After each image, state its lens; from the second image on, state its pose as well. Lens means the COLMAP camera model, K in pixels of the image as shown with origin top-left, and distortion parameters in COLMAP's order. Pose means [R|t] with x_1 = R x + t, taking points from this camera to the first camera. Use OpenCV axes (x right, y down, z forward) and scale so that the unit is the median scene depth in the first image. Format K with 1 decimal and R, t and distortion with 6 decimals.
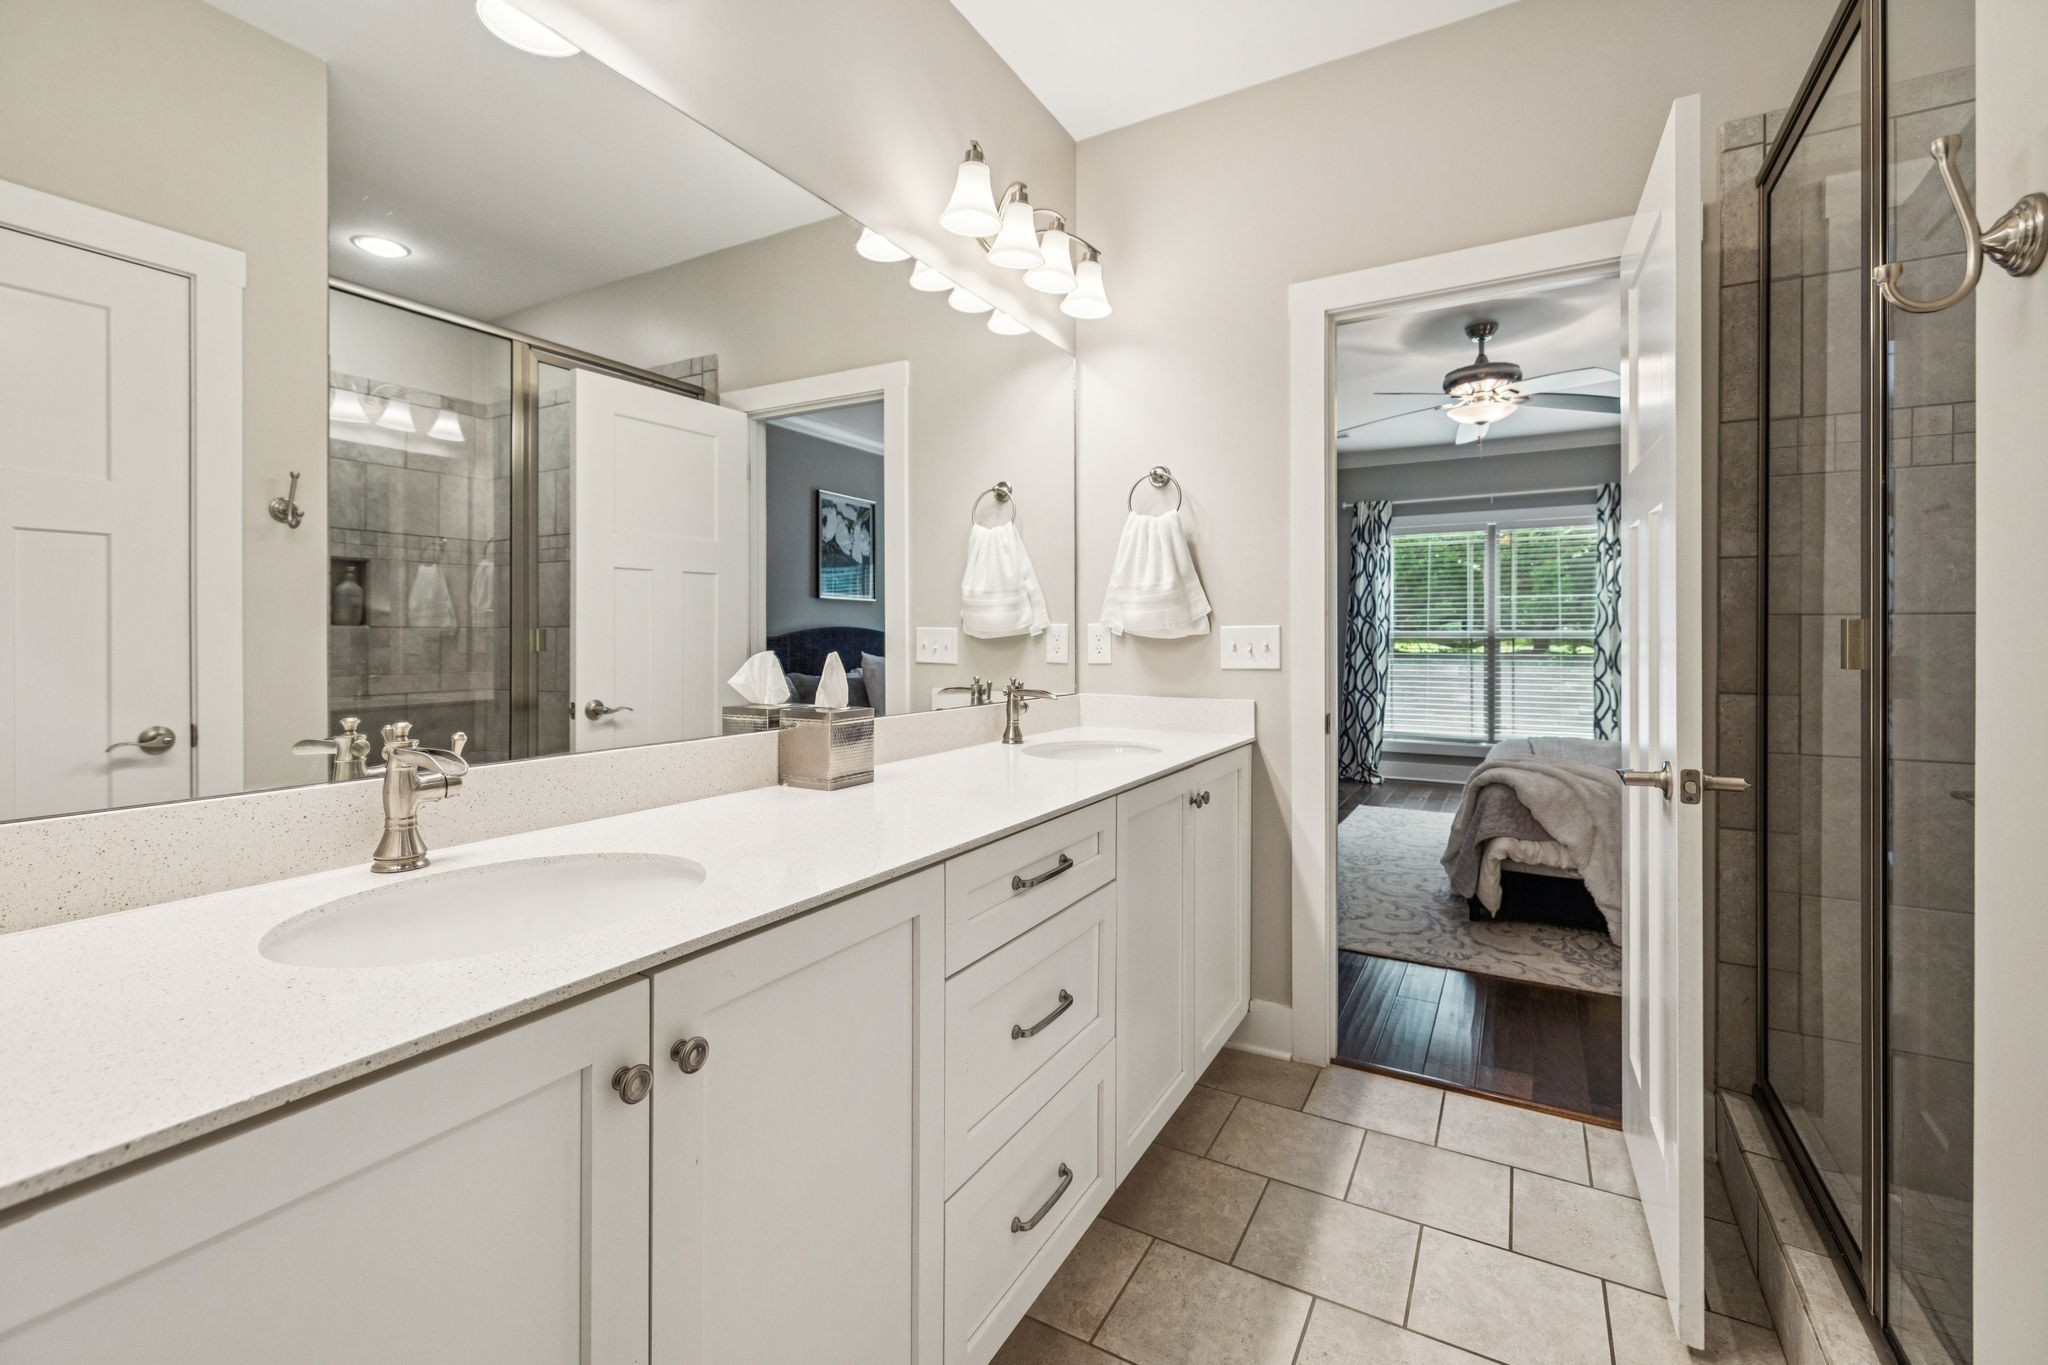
lens RADIAL K [[887.5, 0, 1020.2], [0, 887.5, 645.7], [0, 0, 1]] dist [0.003525, -0.000247]
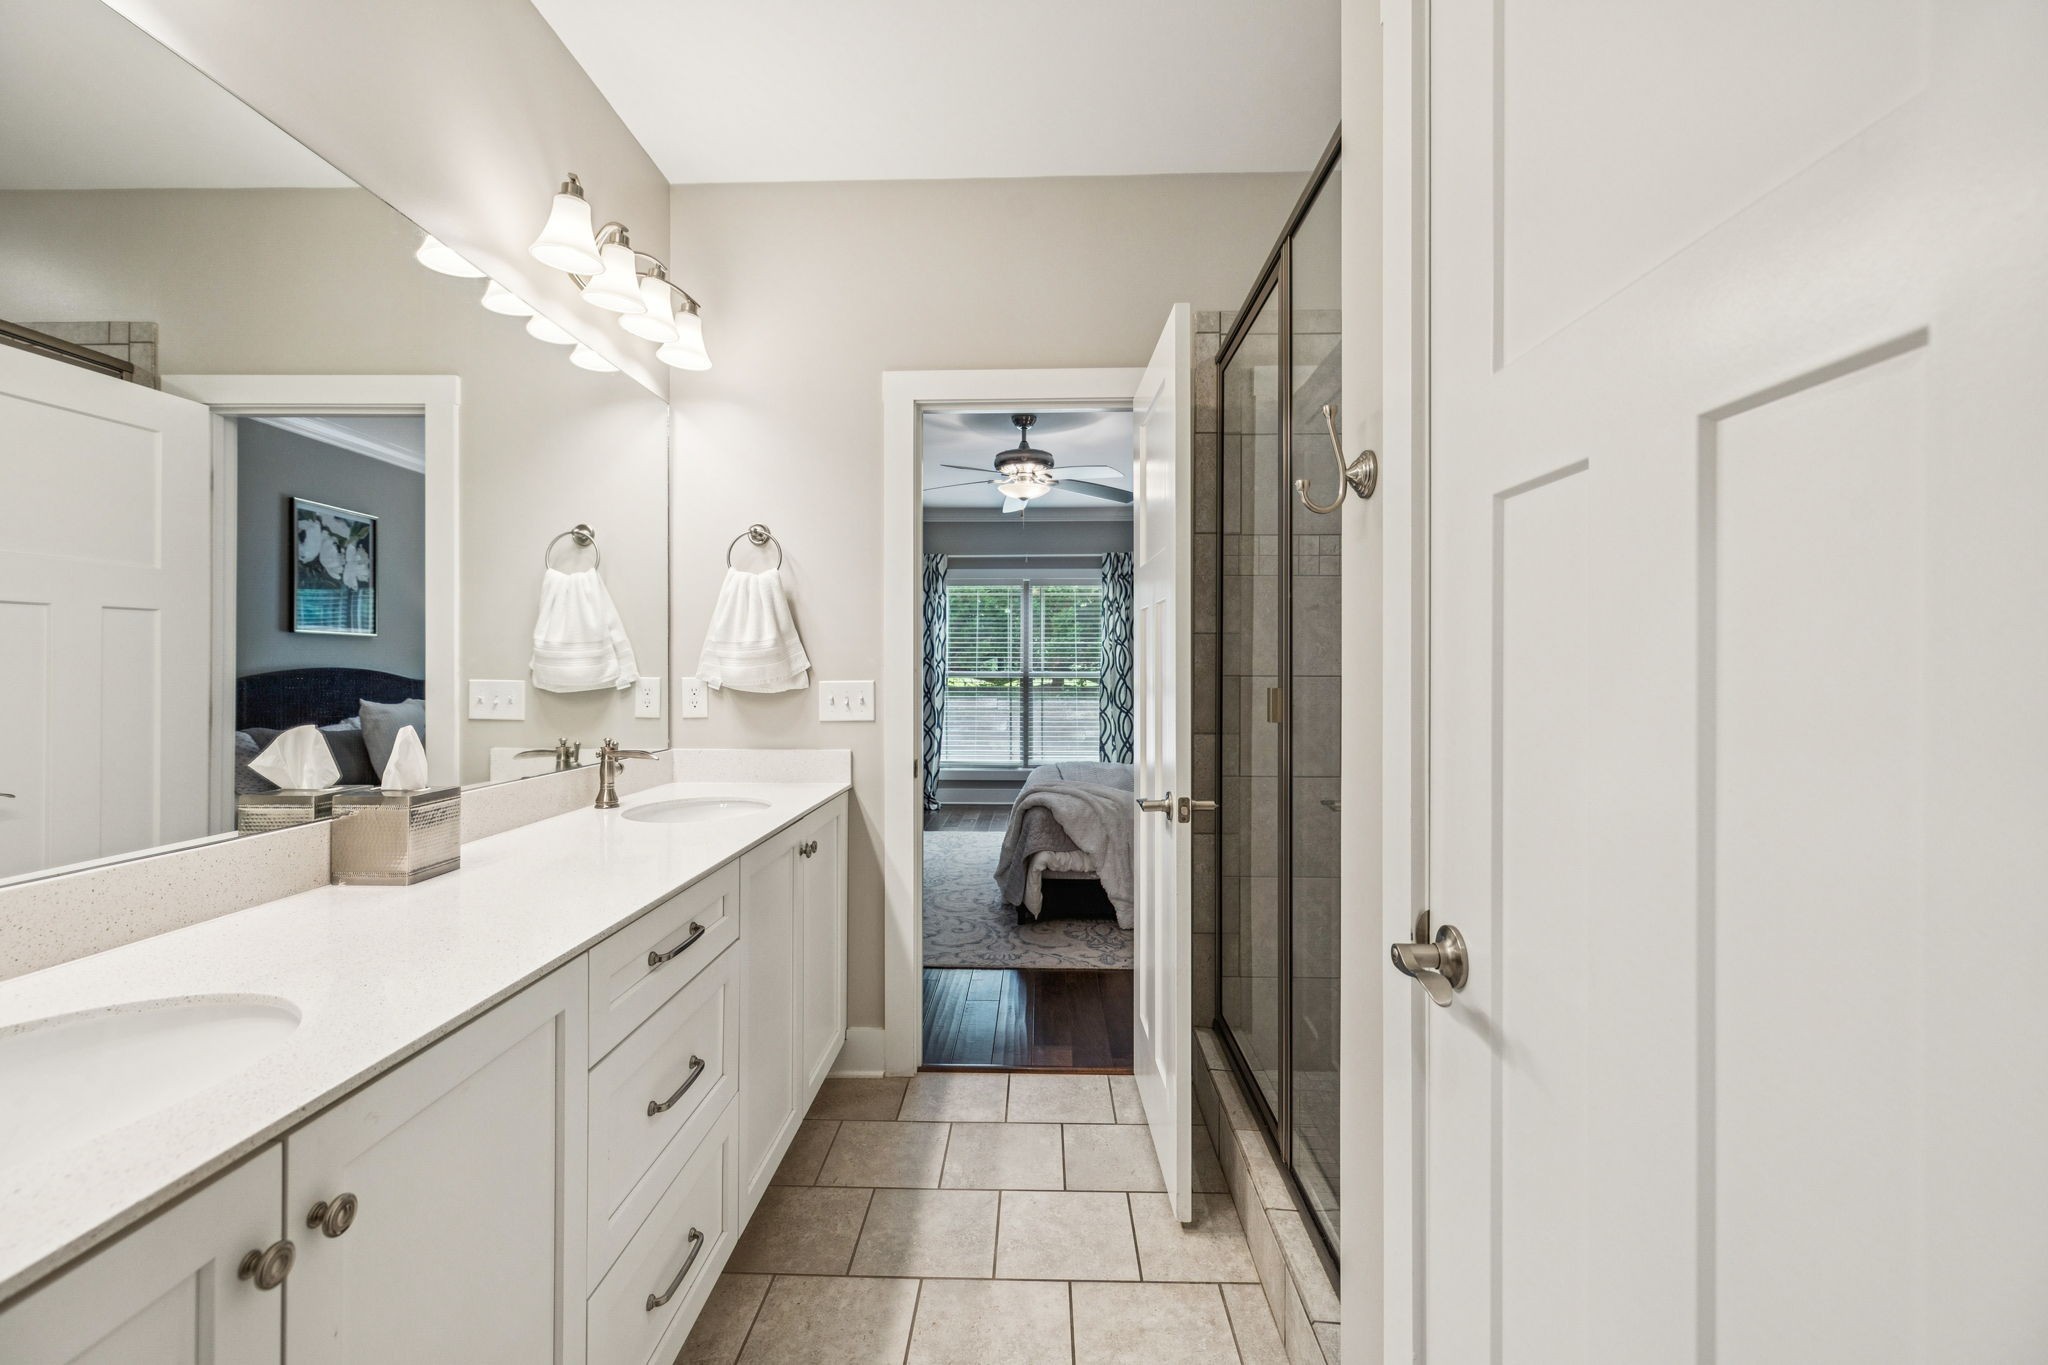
lens RADIAL K [[887.5, 0, 1021.6], [0, 887.5, 674.5], [0, 0, 1]] dist [0.003525, -0.000247]
pose [[0.877981, -0.002148, 0.478691, -0.079413], [0.001670, 0.999998, 0.001423, -0.035647], [-0.478693, -0.000450, 0.877982, -0.049934]]
